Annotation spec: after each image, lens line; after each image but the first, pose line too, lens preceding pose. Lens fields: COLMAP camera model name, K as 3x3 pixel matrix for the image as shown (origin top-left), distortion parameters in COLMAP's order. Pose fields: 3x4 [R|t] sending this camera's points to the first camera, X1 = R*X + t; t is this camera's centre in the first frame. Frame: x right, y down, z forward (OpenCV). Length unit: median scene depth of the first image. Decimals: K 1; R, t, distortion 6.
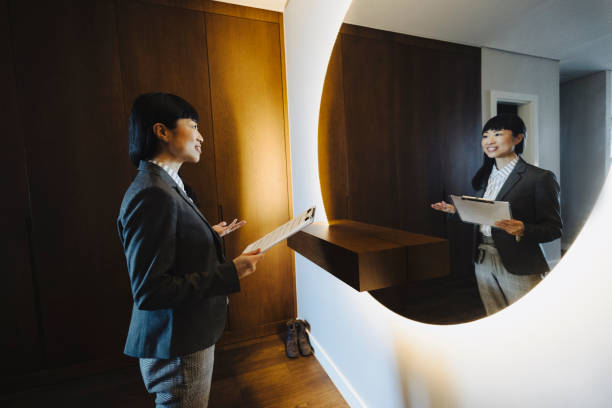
lens RADIAL K [[269.6, 0, 304.4], [0, 269.6, 208.4], [0, 0, 1]] dist [-0.004047, 0.000031]
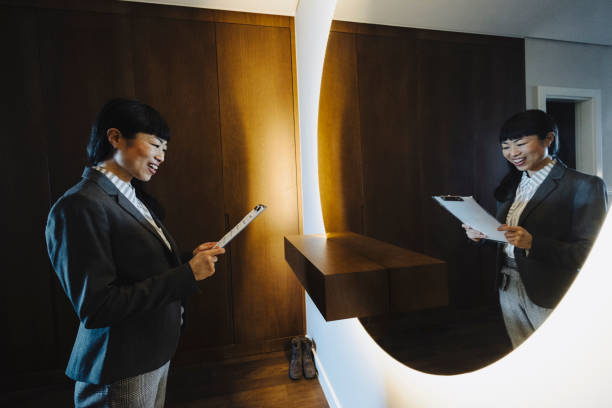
lens RADIAL K [[269.6, 0, 304.4], [0, 269.6, 208.4], [0, 0, 1]] dist [-0.004047, 0.000031]
pose [[0.990205, 0.012519, -0.139056, 0.107590], [-0.016615, 0.999460, -0.028334, -0.008053], [0.138626, 0.030367, 0.989879, 0.066981]]
